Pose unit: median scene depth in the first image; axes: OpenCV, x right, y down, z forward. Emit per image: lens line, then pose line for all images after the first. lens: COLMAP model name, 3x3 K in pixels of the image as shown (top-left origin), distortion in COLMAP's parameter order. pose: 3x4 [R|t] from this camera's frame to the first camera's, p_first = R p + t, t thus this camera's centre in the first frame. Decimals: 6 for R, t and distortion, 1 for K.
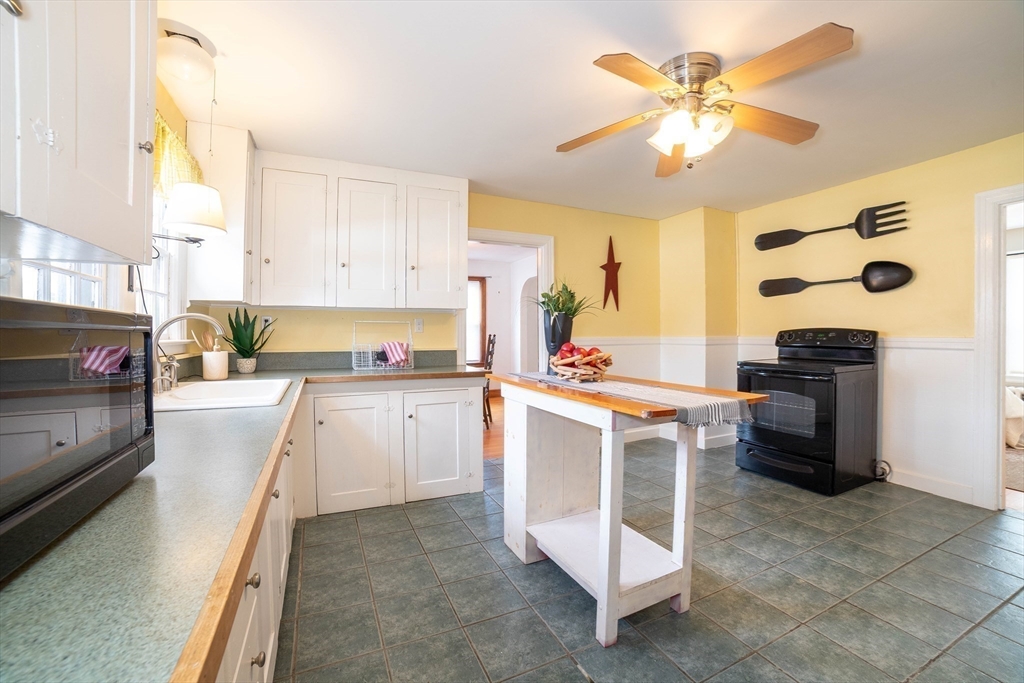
lens RADIAL K [[417.5, 0, 507.9], [0, 417.5, 336.3], [0, 0, 1]] dist [-0.109575, 0.035840]
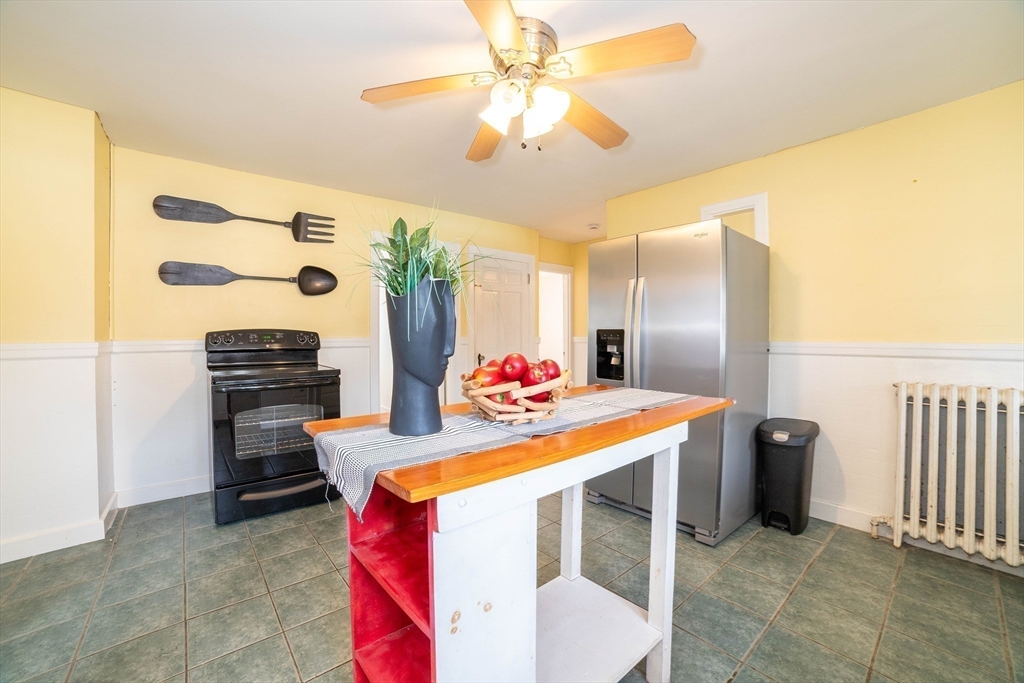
lens RADIAL K [[417.5, 0, 507.9], [0, 417.5, 336.3], [0, 0, 1]] dist [-0.109575, 0.035840]
pose [[-0.259870, -0.008473, 0.965607, -0.256994], [0.012138, 0.999854, 0.012040, -0.009917], [-0.965567, 0.014849, -0.259729, 0.794383]]
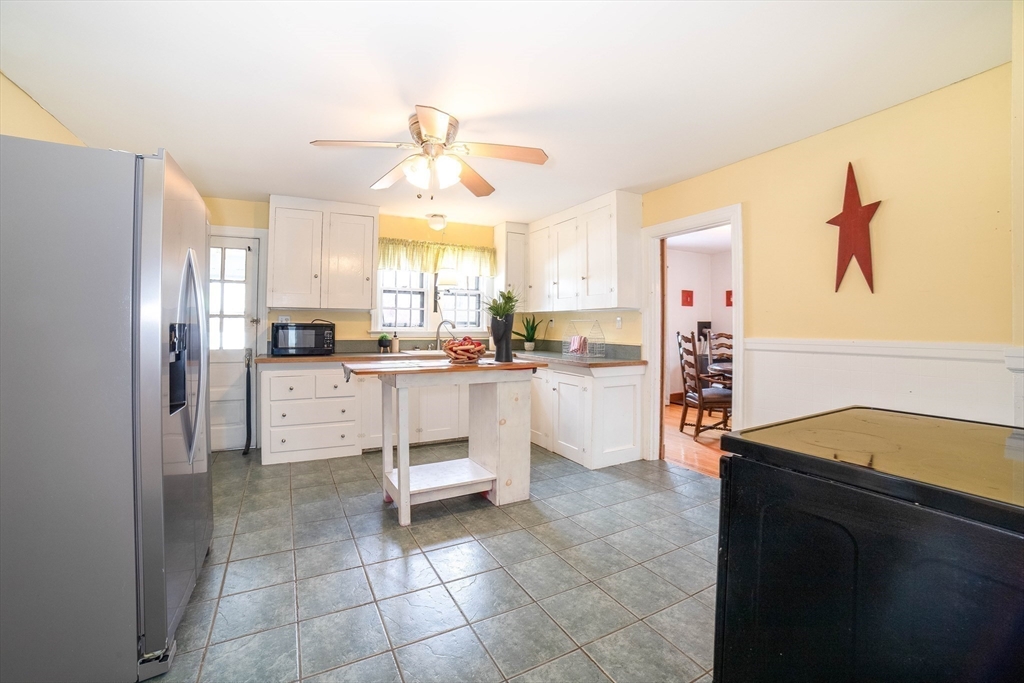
lens RADIAL K [[420.6, 0, 511.1], [0, 420.6, 320.3], [0, 0, 1]] dist [-0.095856, 0.000029]
pose [[0.063539, -0.012358, -0.997903, 1.106345], [-0.013905, 0.999815, -0.013267, -0.015150], [0.997882, 0.014719, 0.063356, 0.734869]]
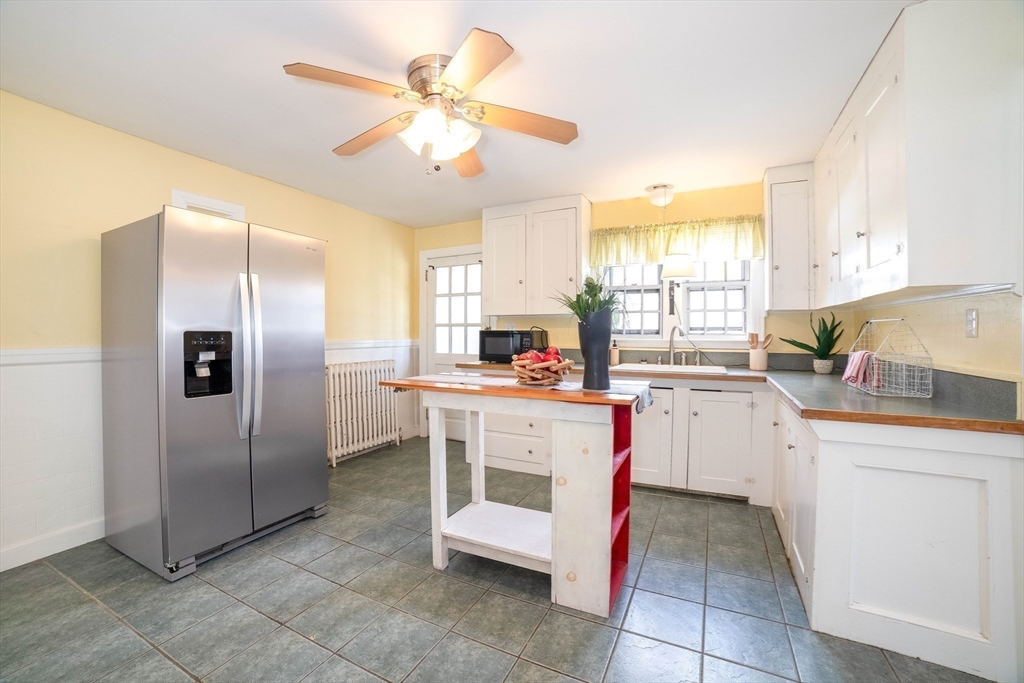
lens RADIAL K [[417.5, 0, 507.9], [0, 417.5, 336.3], [0, 0, 1]] dist [-0.109575, 0.035840]
pose [[-0.785454, 0.005727, -0.618893, 0.591319], [-0.005717, 0.999847, 0.016507, -0.017499], [0.618893, 0.016504, -0.785302, 1.192807]]
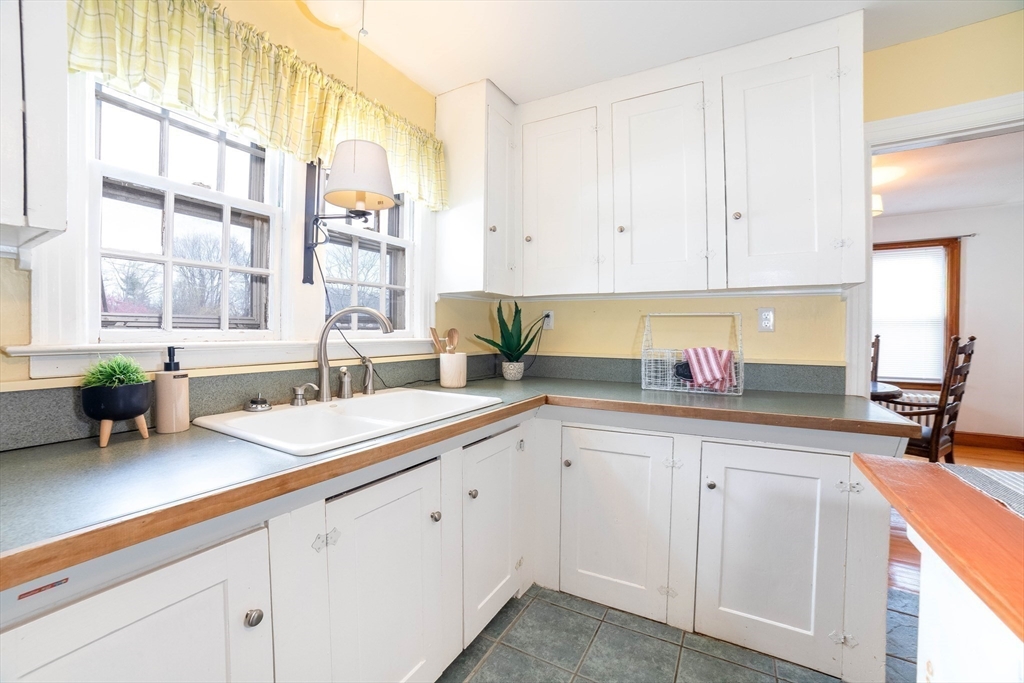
lens RADIAL K [[417.5, 0, 507.9], [0, 417.5, 336.3], [0, 0, 1]] dist [-0.109575, 0.035840]
pose [[0.585217, 0.013200, -0.810769, 0.031797], [-0.010678, 0.999906, 0.008572, -0.004493], [0.810806, 0.003641, 0.585303, 0.451730]]
